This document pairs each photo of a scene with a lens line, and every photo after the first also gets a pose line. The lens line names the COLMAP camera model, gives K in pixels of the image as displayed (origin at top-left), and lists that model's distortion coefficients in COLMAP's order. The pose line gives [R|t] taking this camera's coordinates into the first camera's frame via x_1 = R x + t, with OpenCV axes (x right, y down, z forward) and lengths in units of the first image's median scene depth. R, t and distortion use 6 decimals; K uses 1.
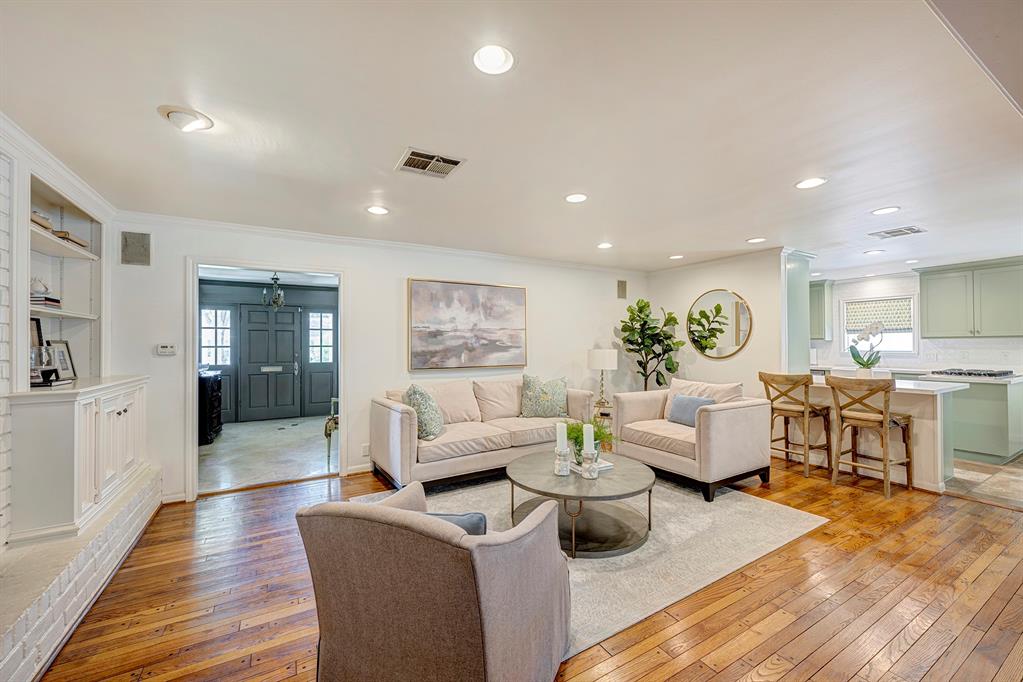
lens RADIAL K [[400.1, 0, 511.0], [0, 400.1, 342.8], [0, 0, 1]] dist [0.000881, -0.000124]
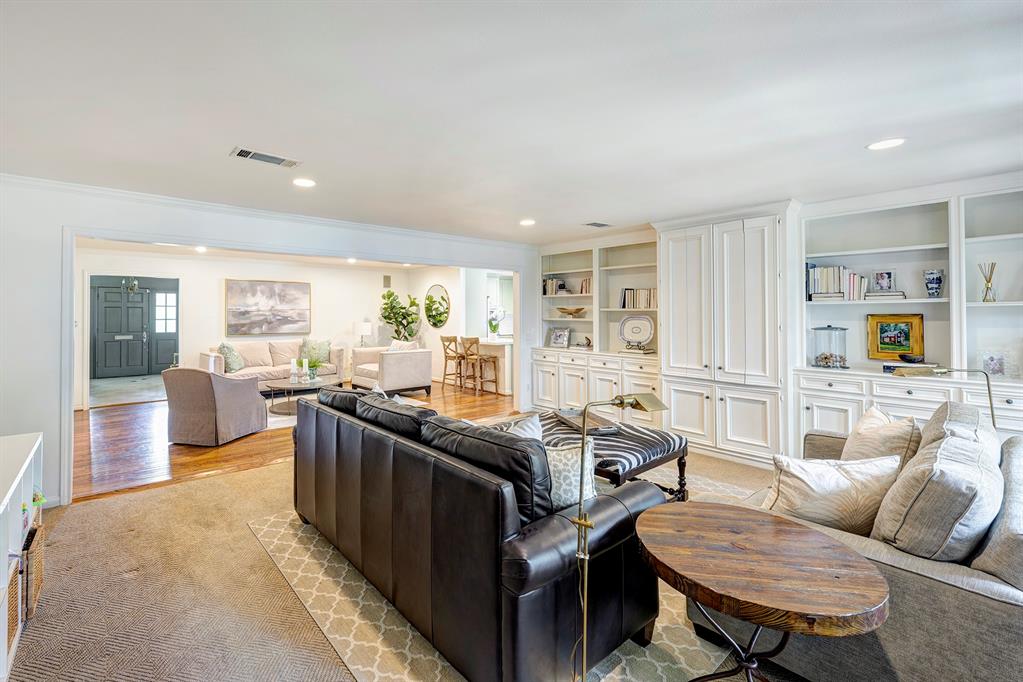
lens RADIAL K [[437.2, 0, 464.8], [0, 437.2, 311.1], [0, 0, 1]] dist [-0.012543, -0.000022]
pose [[0.986391, 0.002665, 0.164393, 0.380643], [-0.002187, 0.999993, -0.003089, -0.025274], [-0.164400, 0.002688, 0.986390, -0.836038]]
